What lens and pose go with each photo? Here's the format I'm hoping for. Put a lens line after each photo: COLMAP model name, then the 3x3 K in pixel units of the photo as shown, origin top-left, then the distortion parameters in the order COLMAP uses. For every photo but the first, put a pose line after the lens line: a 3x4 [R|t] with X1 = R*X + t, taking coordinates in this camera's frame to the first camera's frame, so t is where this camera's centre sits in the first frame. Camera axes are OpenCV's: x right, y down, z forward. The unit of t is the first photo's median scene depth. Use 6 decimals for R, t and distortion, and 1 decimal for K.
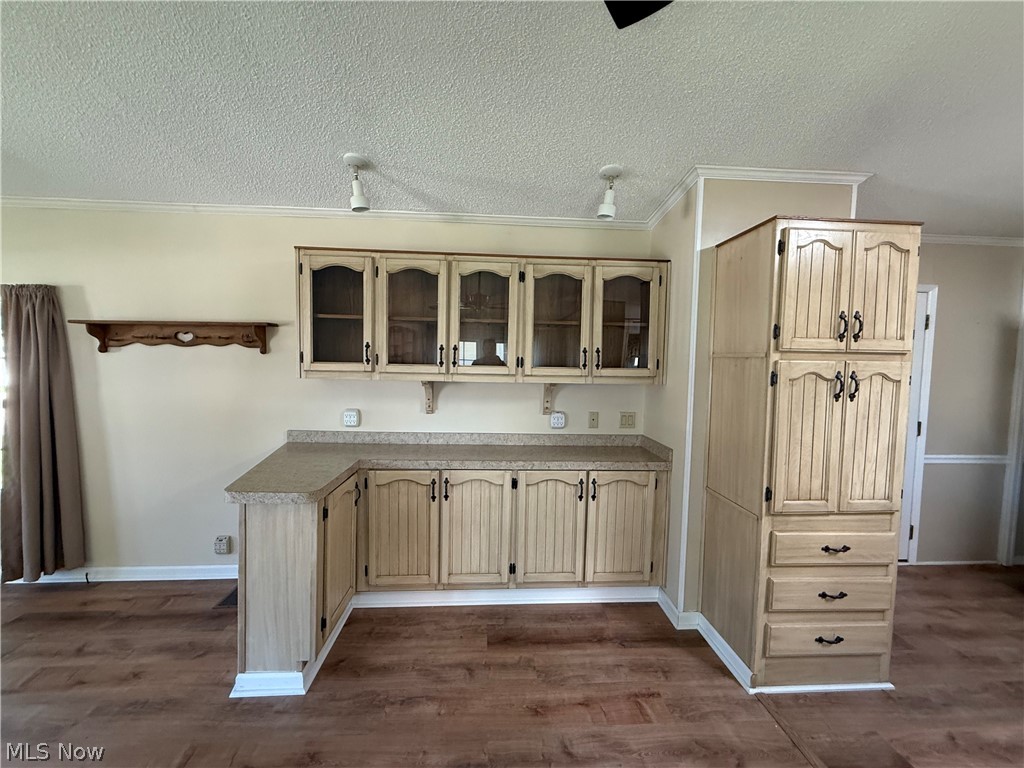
lens RADIAL K [[409.0, 0, 510.0], [0, 409.0, 382.2], [0, 0, 1]] dist [-0.000982, 0.000772]
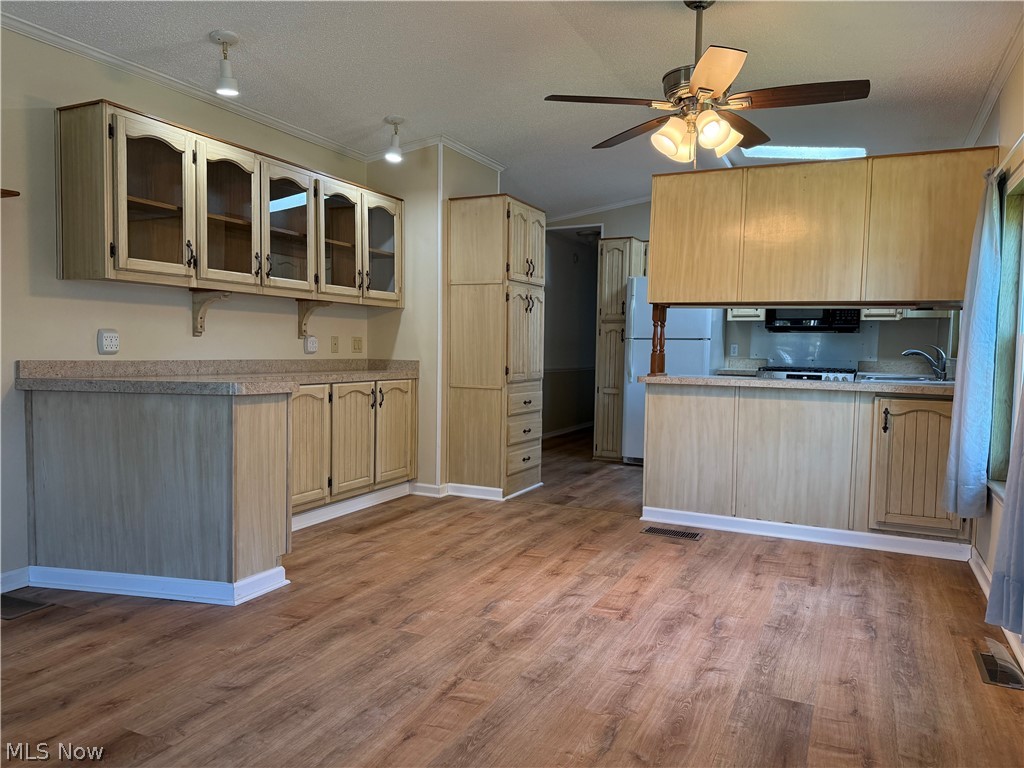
lens RADIAL K [[713.5, 0, 517.9], [0, 713.5, 387.9], [0, 0, 1]] dist [0.056067, -0.065781]
pose [[0.490149, -0.062964, 0.869362, -1.320144], [0.043264, 0.997916, 0.047882, 0.160215], [-0.870564, 0.014142, 0.491851, -0.294103]]
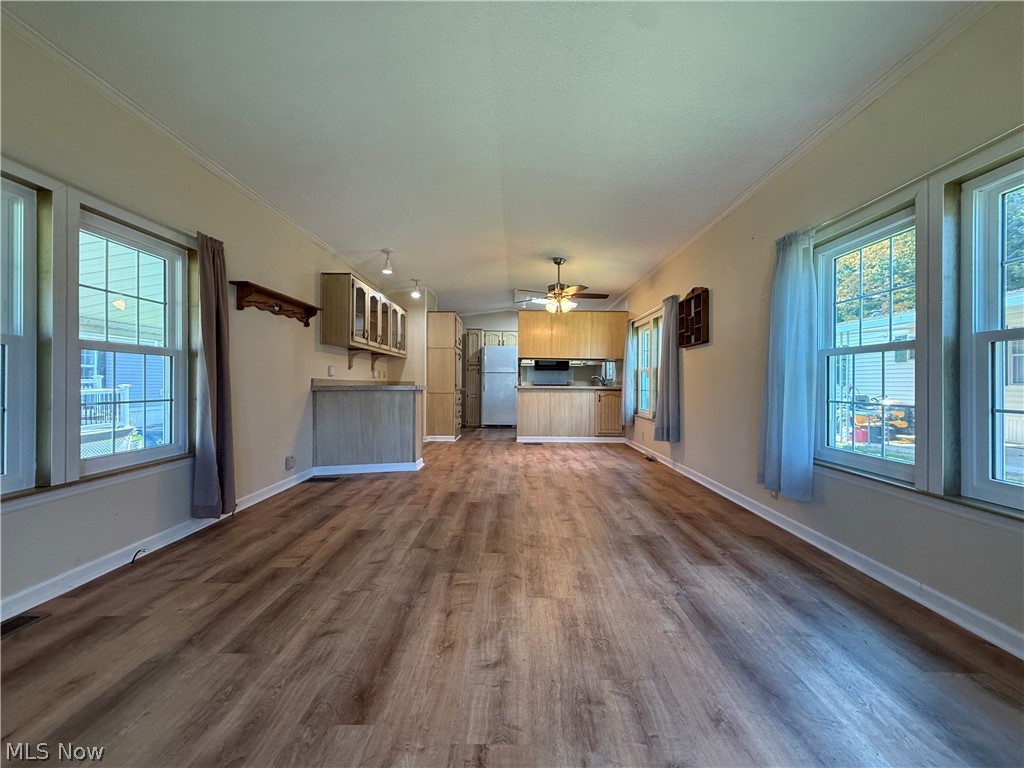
lens RADIAL K [[409.0, 0, 511.0], [0, 409.0, 379.4], [0, 0, 1]] dist [-0.000982, 0.000772]
pose [[0.075645, -0.008314, 0.997100, -2.300429], [0.053063, 0.998582, 0.004301, 0.176557], [-0.995722, 0.052584, 0.075979, 0.163344]]
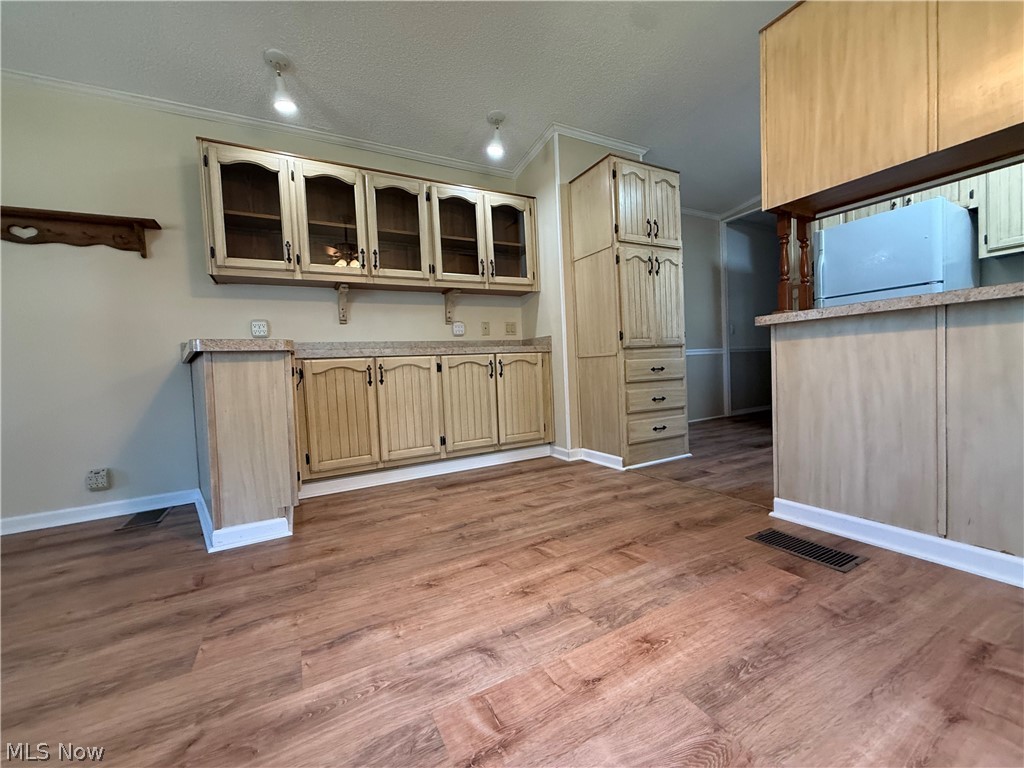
lens RADIAL K [[409.0, 0, 509.9], [0, 409.0, 382.4], [0, 0, 1]] dist [-0.000982, 0.000772]
pose [[0.907967, -0.079564, 0.411419, -0.294315], [0.089875, 0.995936, -0.005744, 0.318206], [-0.409290, 0.042192, 0.911428, -0.163409]]
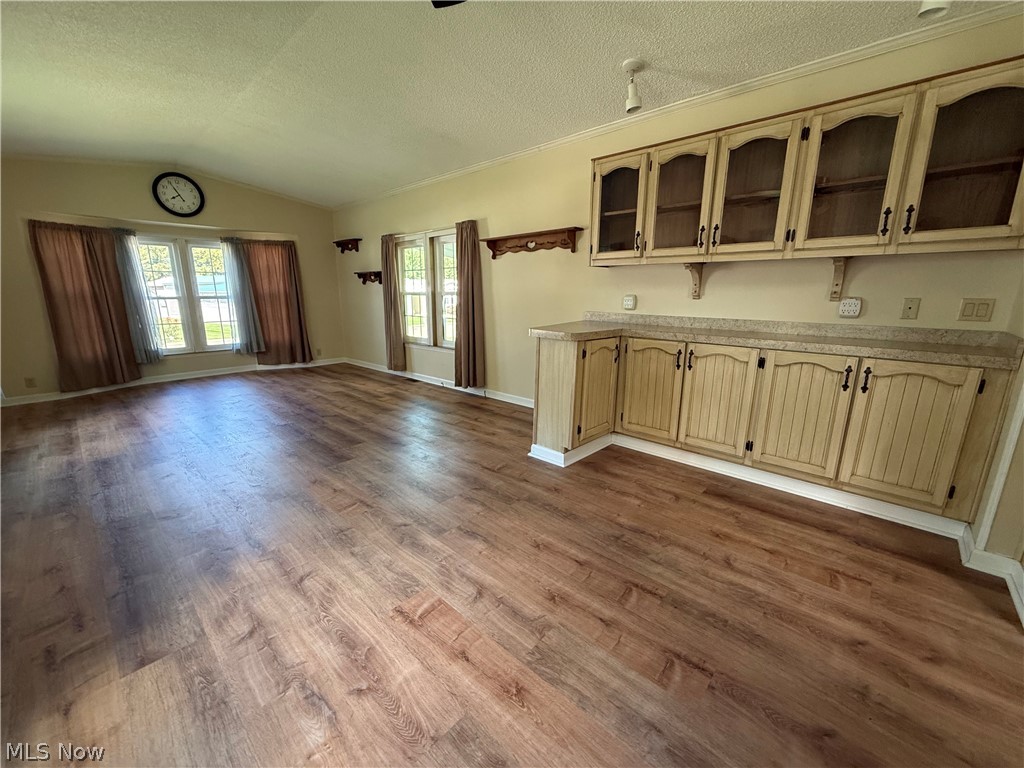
lens RADIAL K [[409.0, 0, 509.1], [0, 409.0, 382.4], [0, 0, 1]] dist [-0.000982, 0.000772]
pose [[0.687868, 0.142939, -0.711622, 0.303142], [-0.029996, 0.985178, 0.168892, 0.146433], [0.725216, -0.094830, 0.681960, -0.125007]]
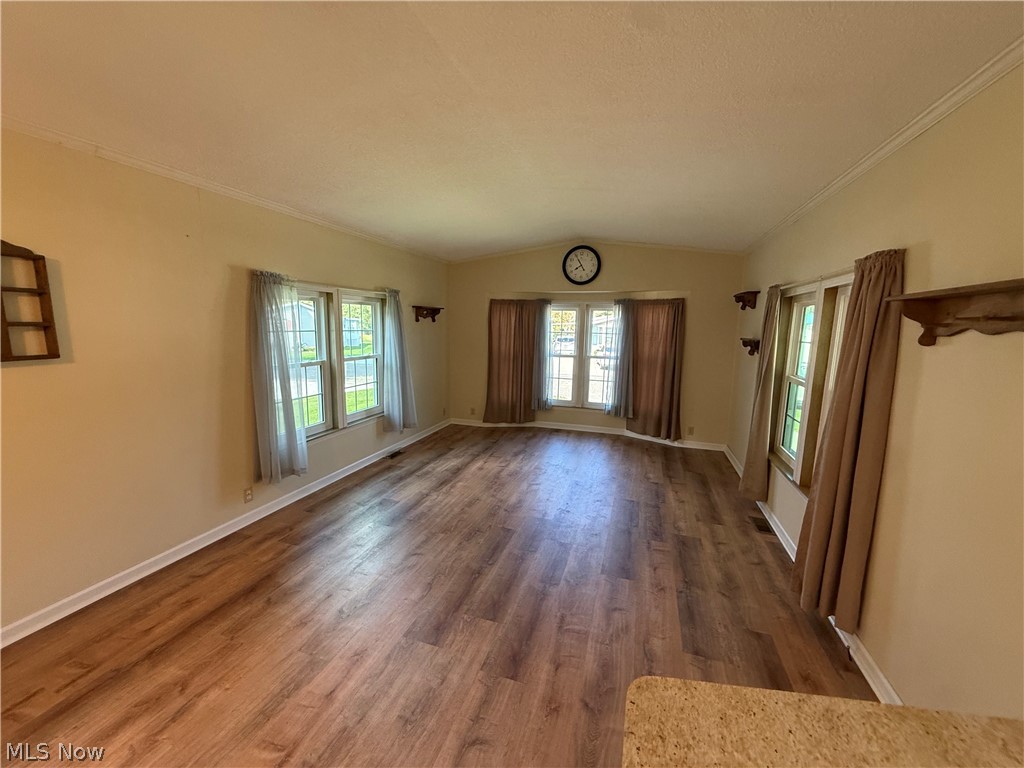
lens RADIAL K [[409.0, 0, 509.5], [0, 409.0, 379.5], [0, 0, 1]] dist [-0.000982, 0.000772]
pose [[-0.375576, 0.105477, -0.920770, -0.202626], [-0.074636, 0.986834, 0.143489, -0.070350], [0.923781, 0.122614, -0.362758, 0.709857]]
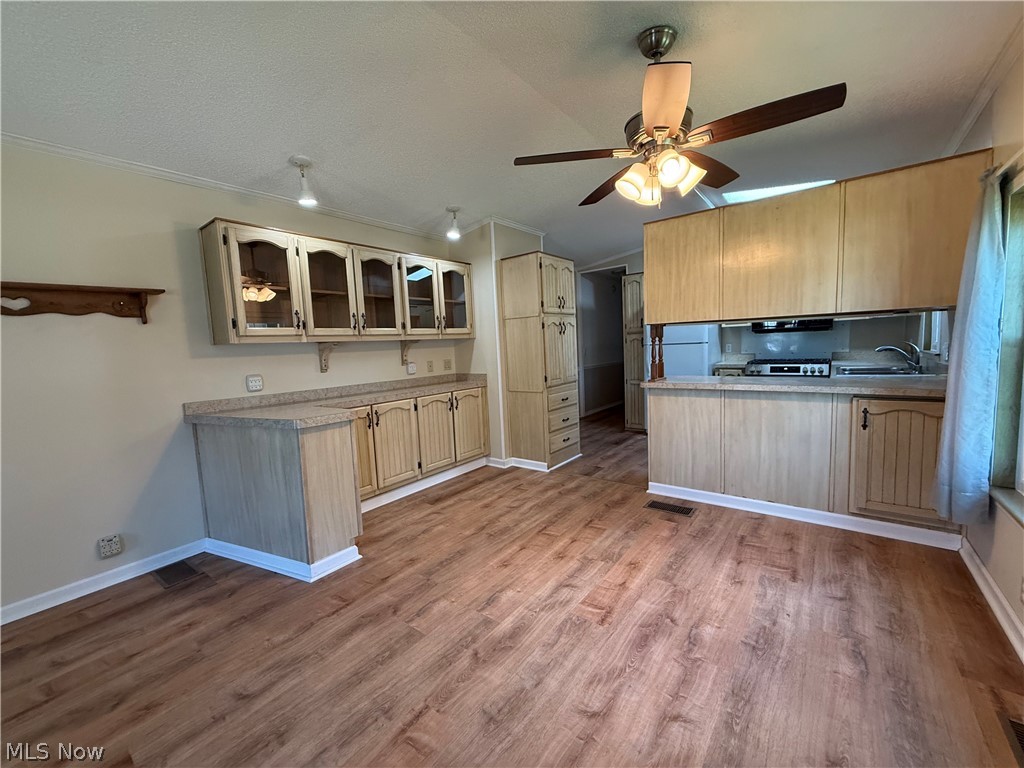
lens RADIAL K [[409.0, 0, 509.6], [0, 409.0, 382.5], [0, 0, 1]] dist [-0.000982, 0.000772]
pose [[0.666434, -0.120008, 0.735842, -0.841508], [0.103527, 0.992295, 0.068072, 0.094386], [-0.738341, 0.030814, 0.673723, -0.251243]]
